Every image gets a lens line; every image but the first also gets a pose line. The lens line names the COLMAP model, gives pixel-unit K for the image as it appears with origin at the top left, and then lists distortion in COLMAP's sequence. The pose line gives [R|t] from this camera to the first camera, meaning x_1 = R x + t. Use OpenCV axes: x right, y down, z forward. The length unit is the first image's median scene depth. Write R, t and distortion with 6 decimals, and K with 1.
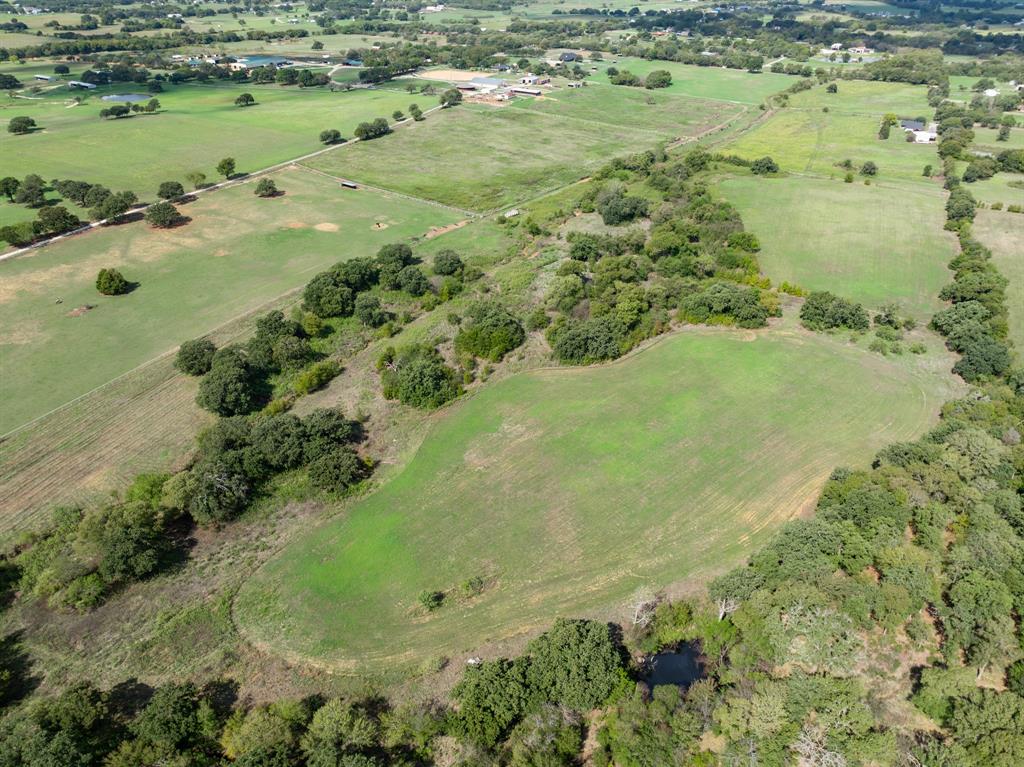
lens RADIAL K [[716.3, 0, 511.5], [0, 716.3, 383.2], [0, 0, 1]] dist [-0.007647, -0.000275]
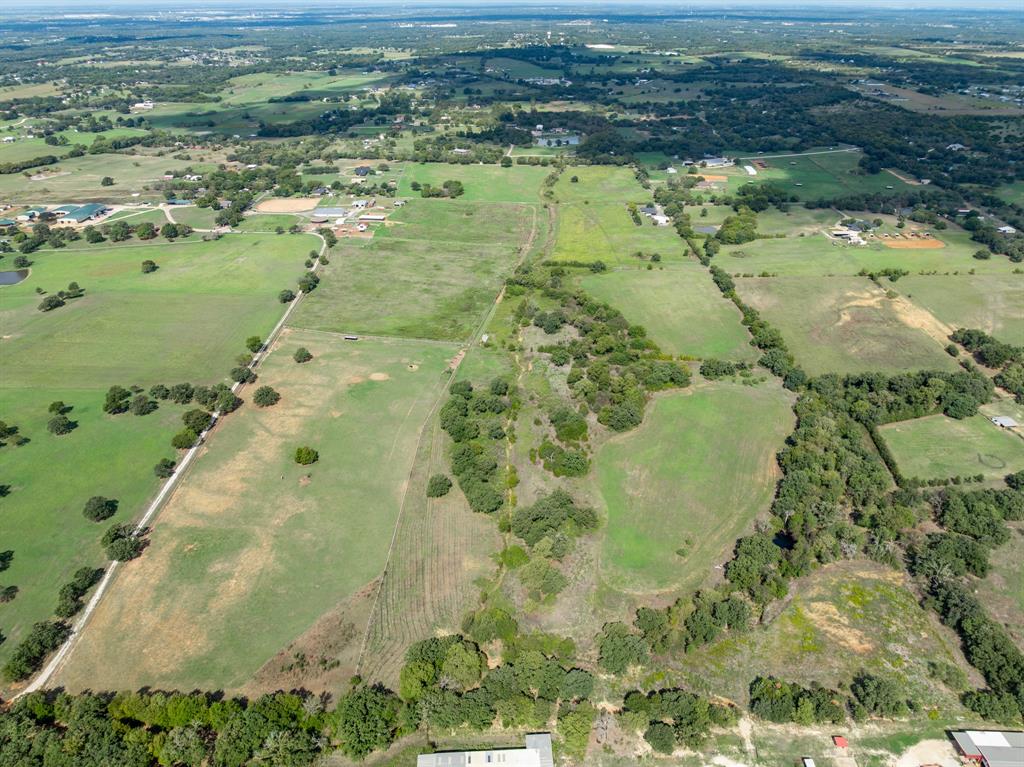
lens RADIAL K [[716.3, 0, 513.1], [0, 716.3, 383.4], [0, 0, 1]] dist [-0.007647, -0.000275]
pose [[0.895115, -0.225138, 0.384815, -0.427283], [0.240458, 0.970622, 0.008540, -0.116693], [-0.375432, 0.084888, 0.922954, -0.293132]]
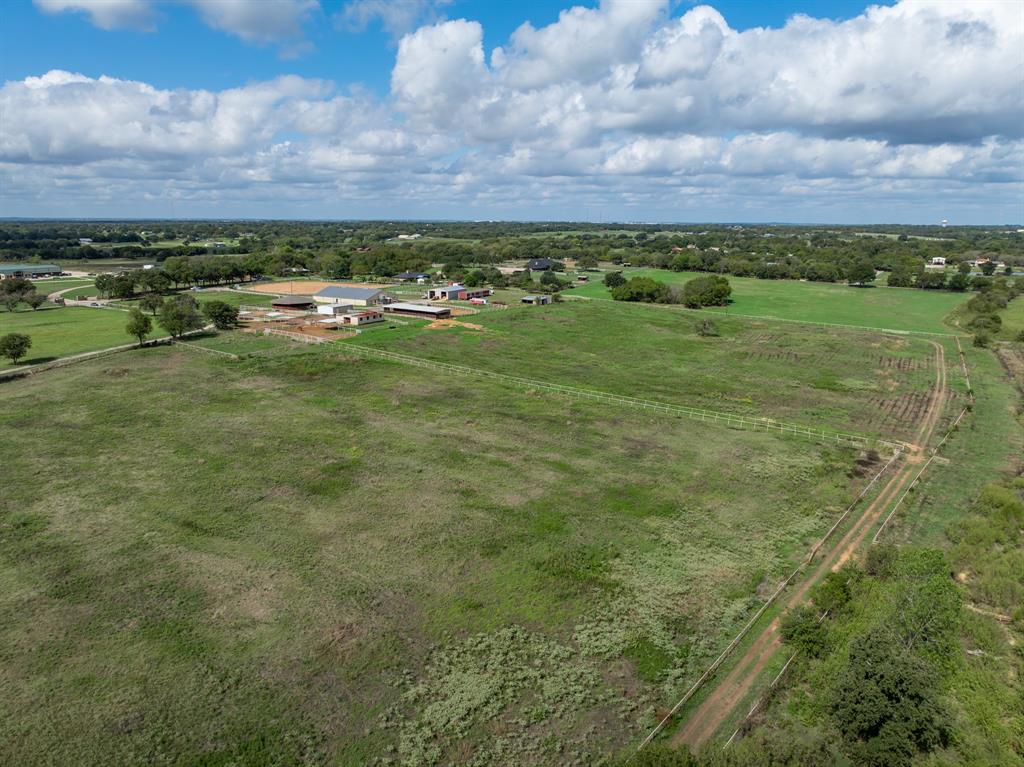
lens RADIAL K [[716.3, 0, 511.9], [0, 716.3, 384.2], [0, 0, 1]] dist [-0.007647, -0.000275]
pose [[0.999814, -0.000355, -0.019301, 0.123015], [-0.005588, 0.951713, -0.306940, -0.326250], [0.018478, 0.306991, 0.951533, 0.846308]]
